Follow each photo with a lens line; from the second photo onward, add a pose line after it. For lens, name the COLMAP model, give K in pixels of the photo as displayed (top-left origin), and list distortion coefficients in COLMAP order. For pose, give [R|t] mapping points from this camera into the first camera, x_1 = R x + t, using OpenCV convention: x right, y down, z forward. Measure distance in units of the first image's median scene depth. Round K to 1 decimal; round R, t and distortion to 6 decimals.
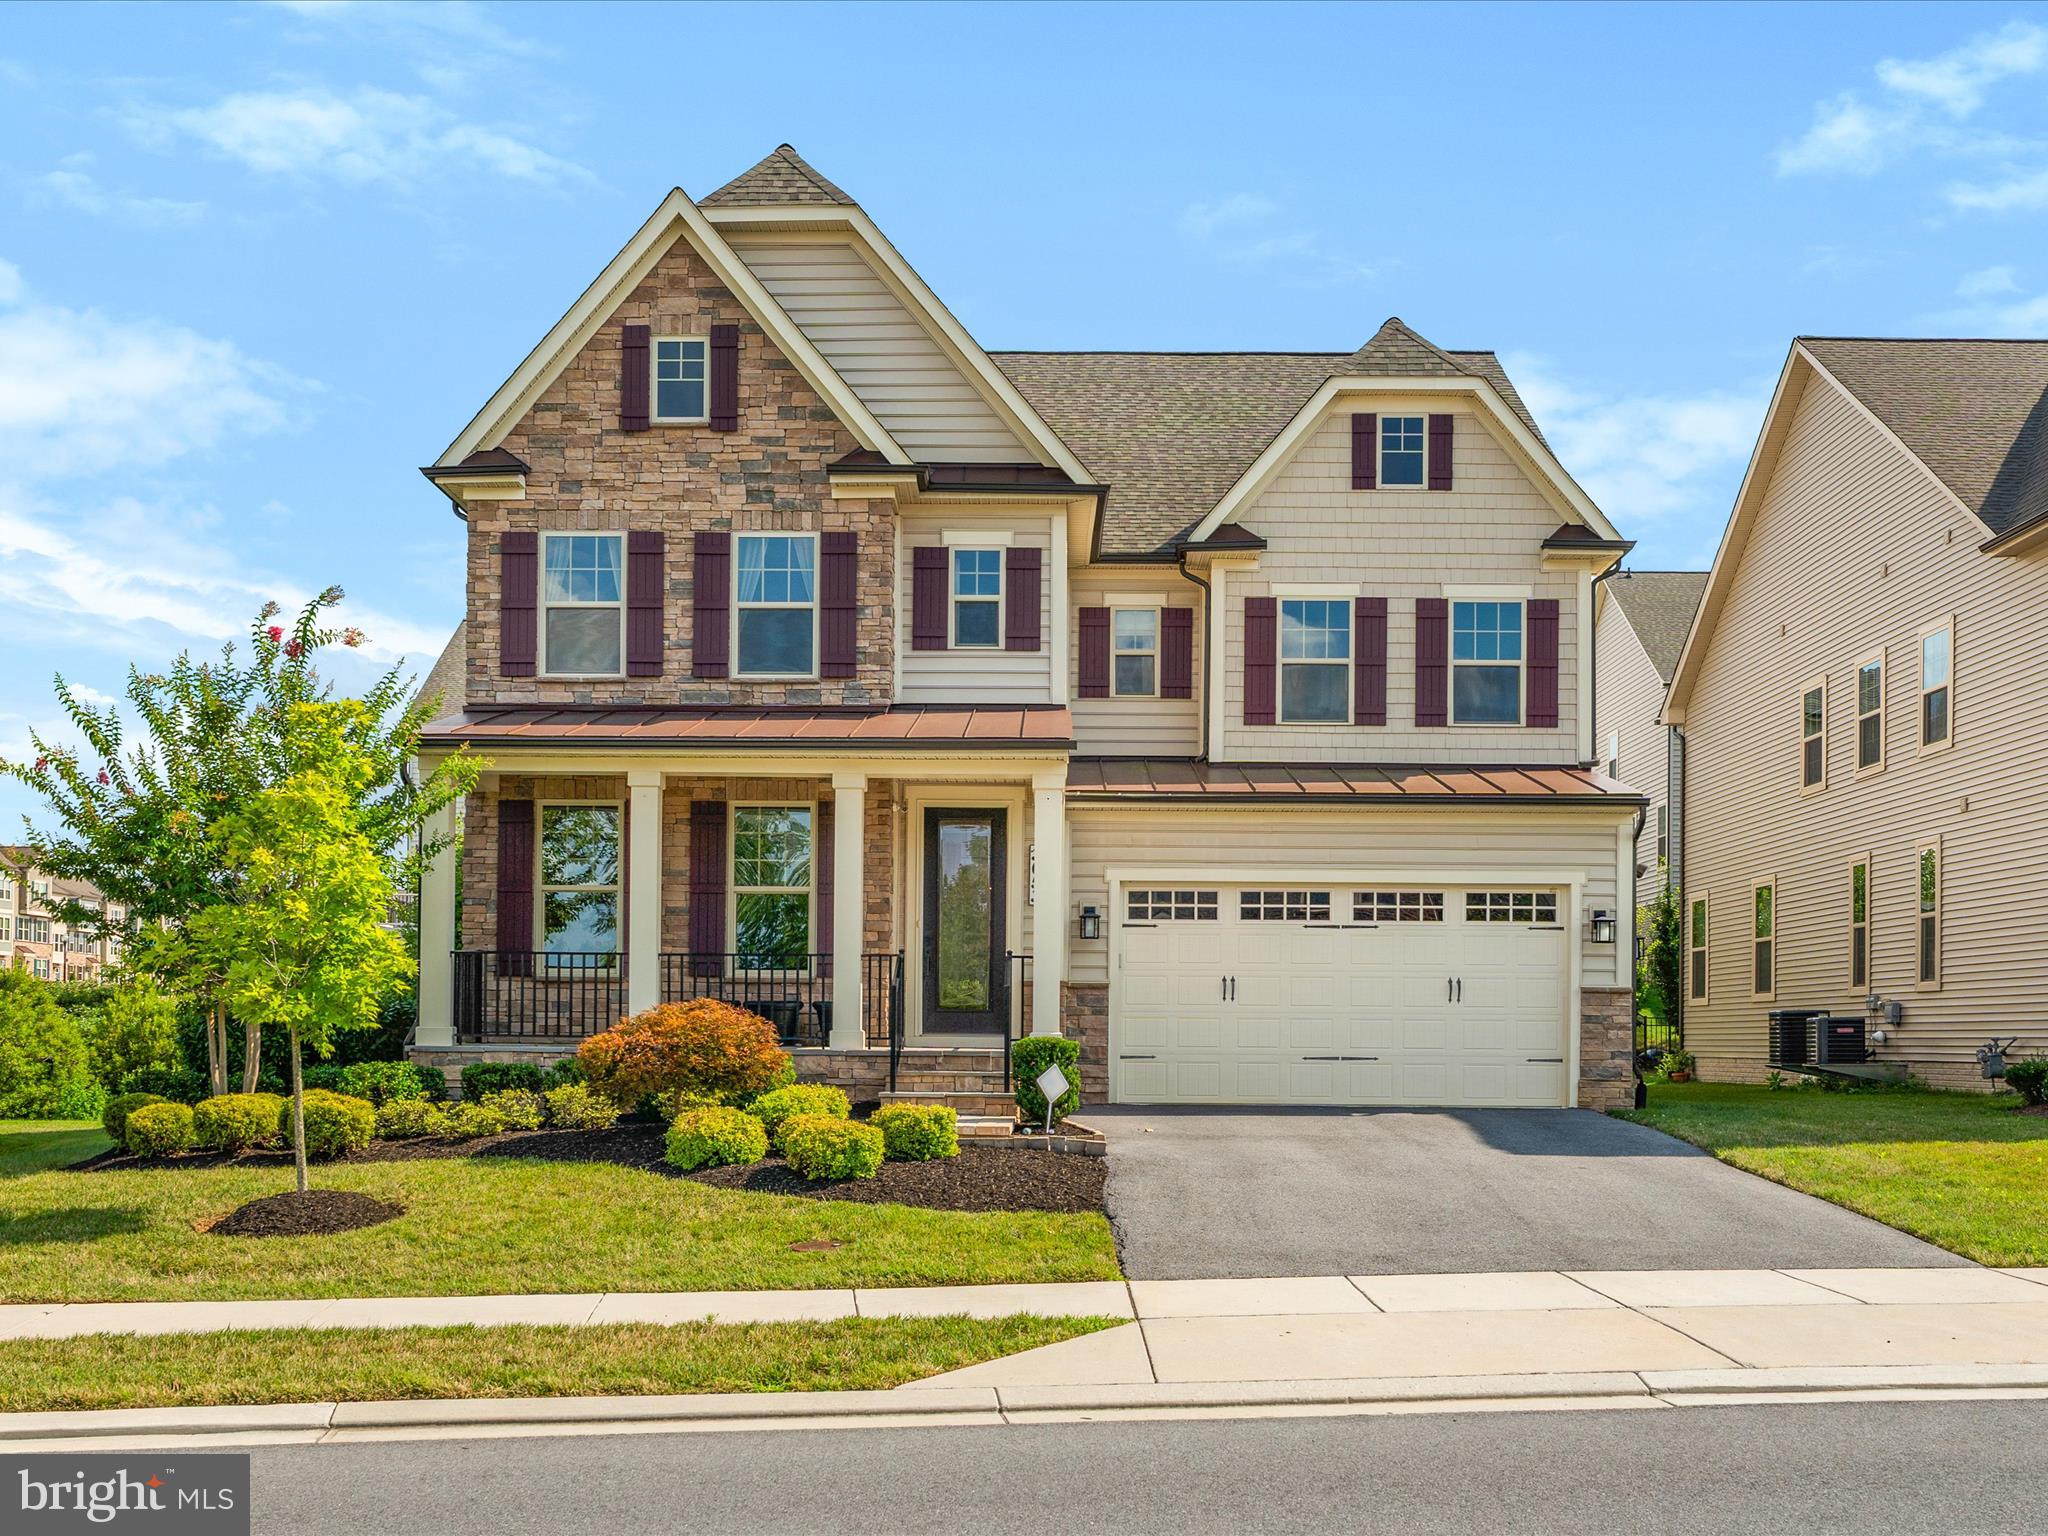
lens RADIAL K [[2166.4, 0, 986.9], [0, 2166.4, 1014.4], [0, 0, 1]] dist [-0.023967, 0.007525]
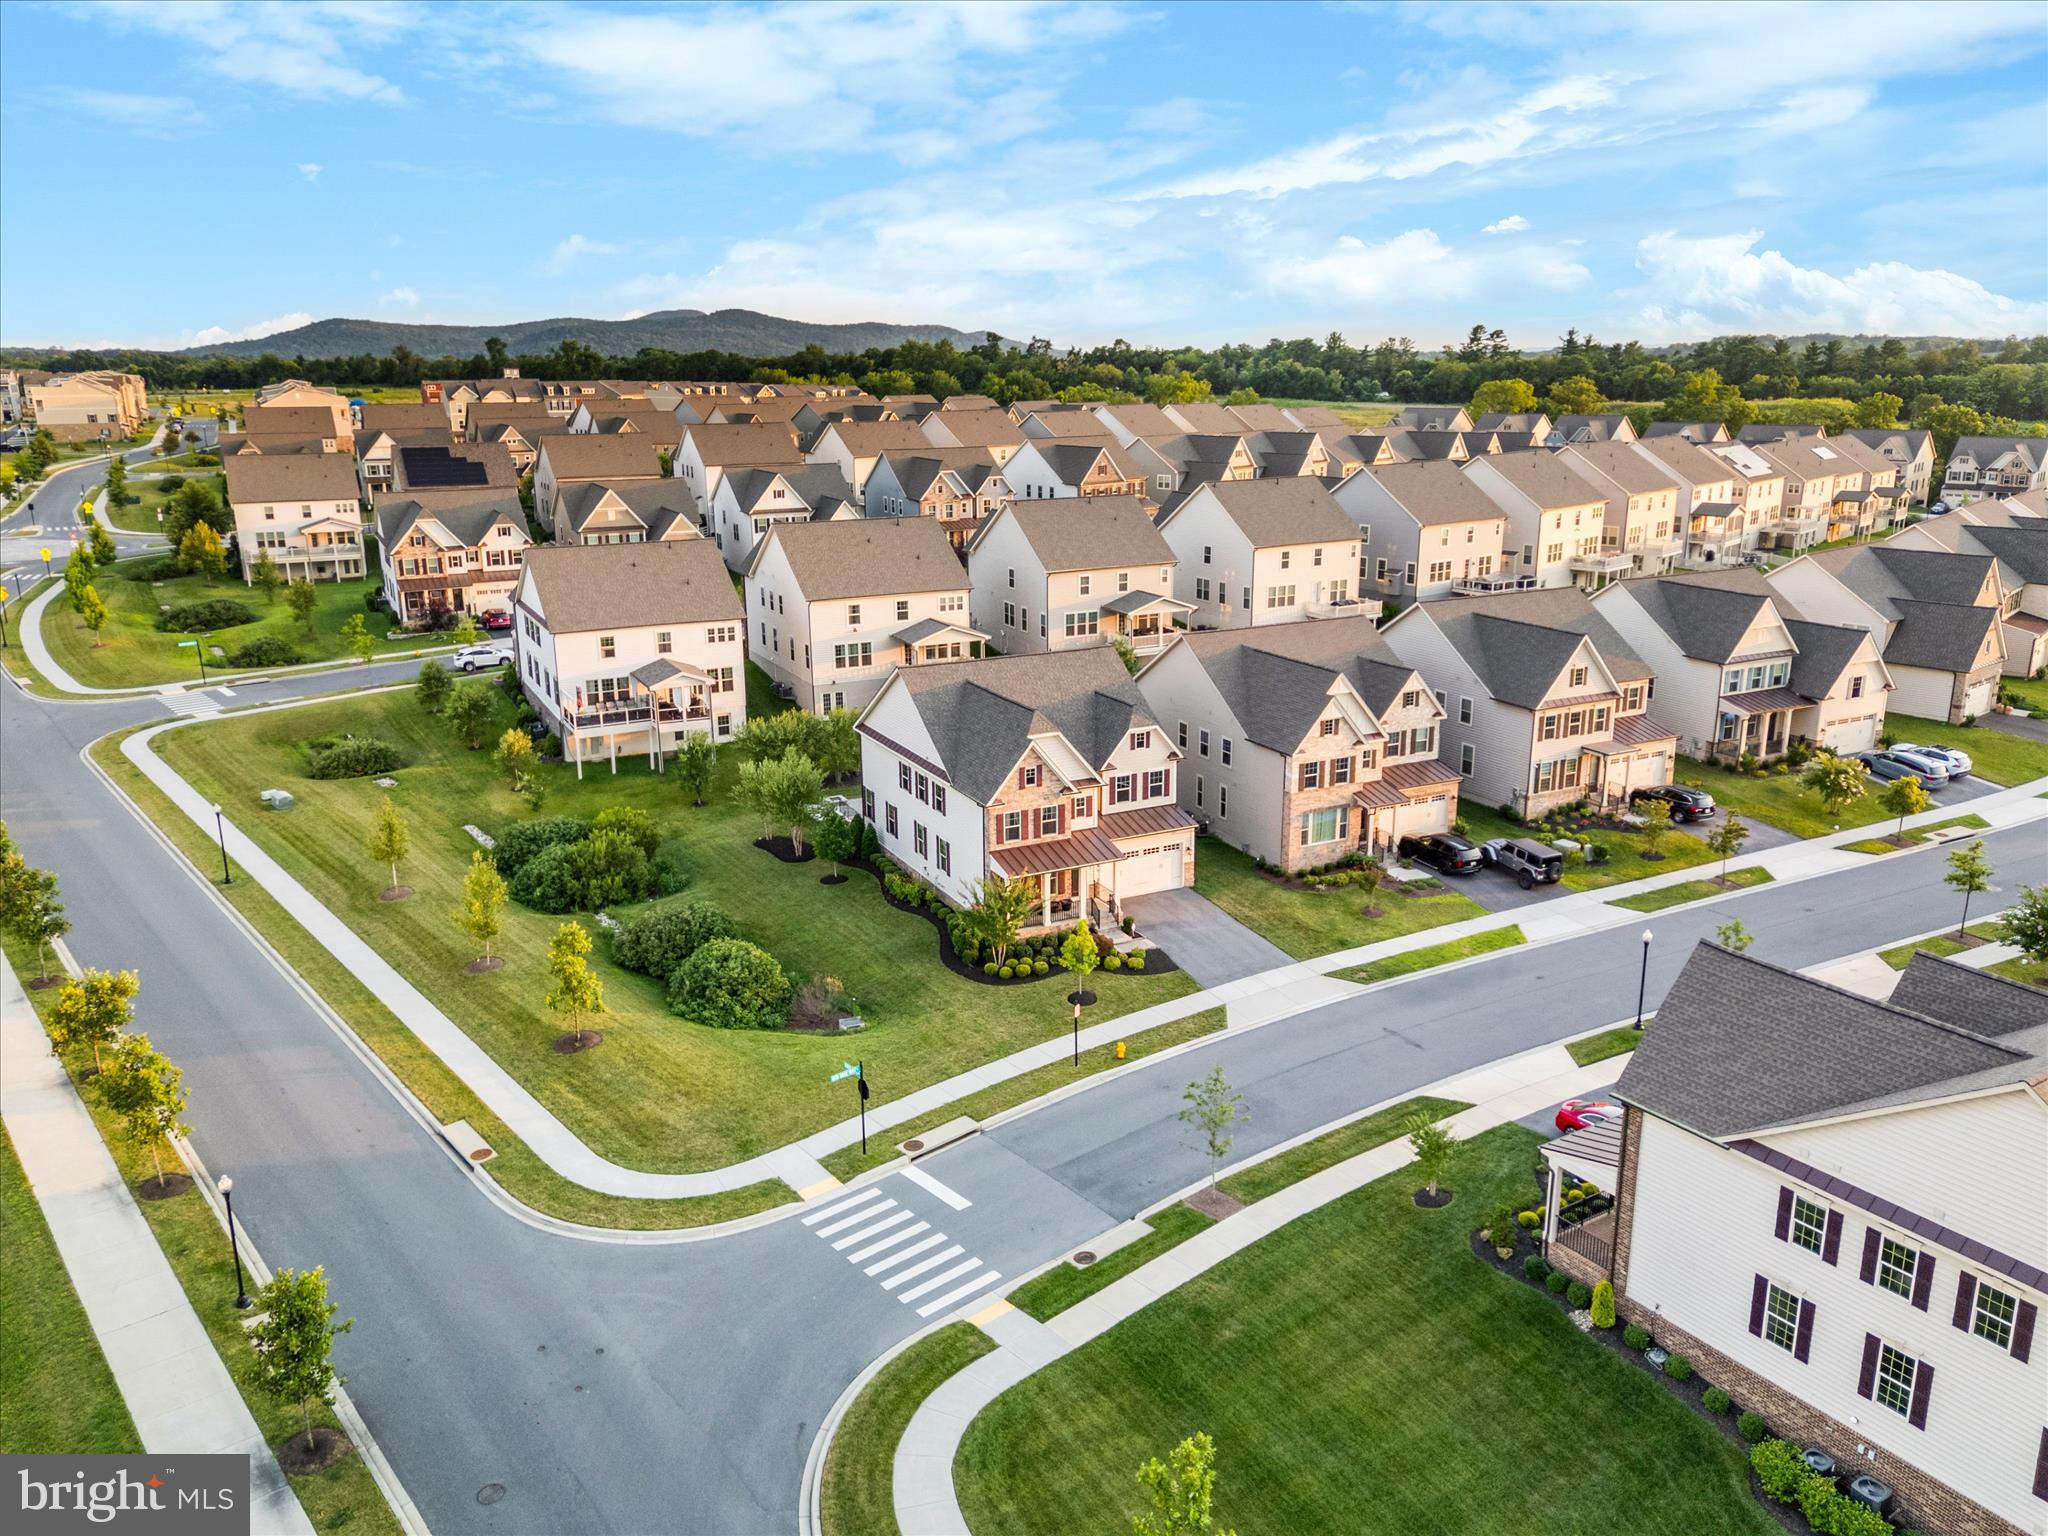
lens RADIAL K [[1518.6, 0, 1027.3], [0, 1518.6, 766.9], [0, 0, 1]] dist [0.074940, -0.080249]
pose [[0.876234, -0.139511, 0.461248, -1.618818], [0.003471, 0.958977, 0.283464, -1.218633], [-0.481873, -0.246780, 0.840772, -1.680265]]
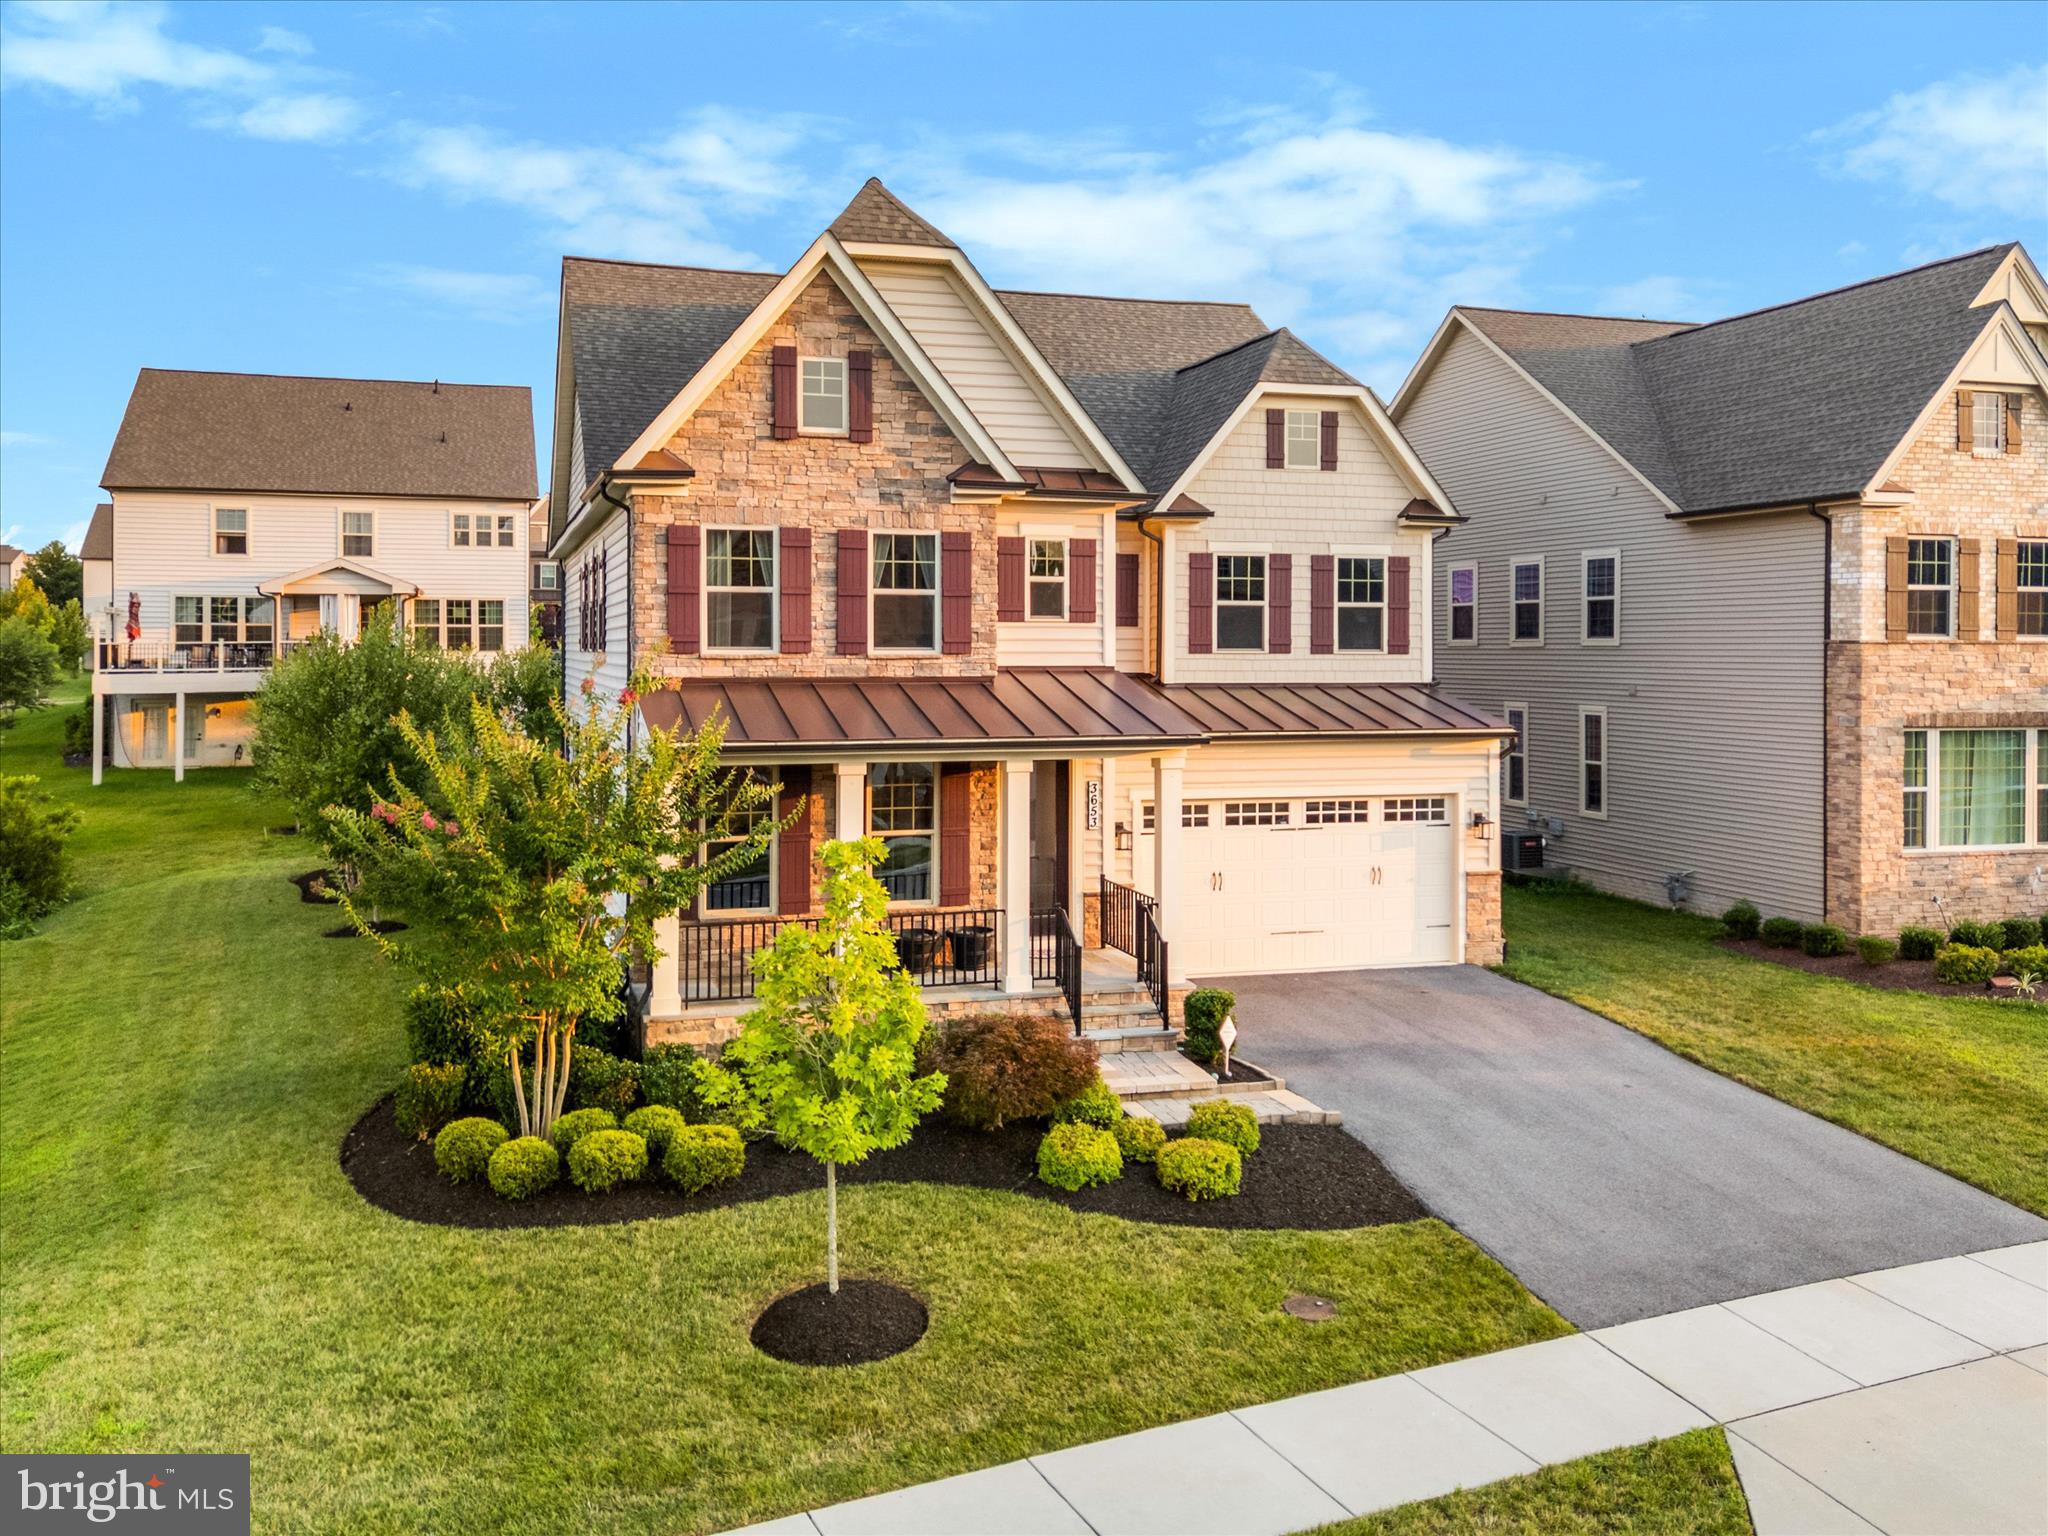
lens RADIAL K [[1714.9, 0, 991.0], [0, 1714.9, 645.5], [0, 0, 1]] dist [0.116727, -0.208879]
pose [[0.947231, -0.005754, 0.320499, -0.352011], [-0.000959, 0.999784, 0.020784, -0.178808], [-0.320550, -0.019995, 0.947021, 0.096082]]
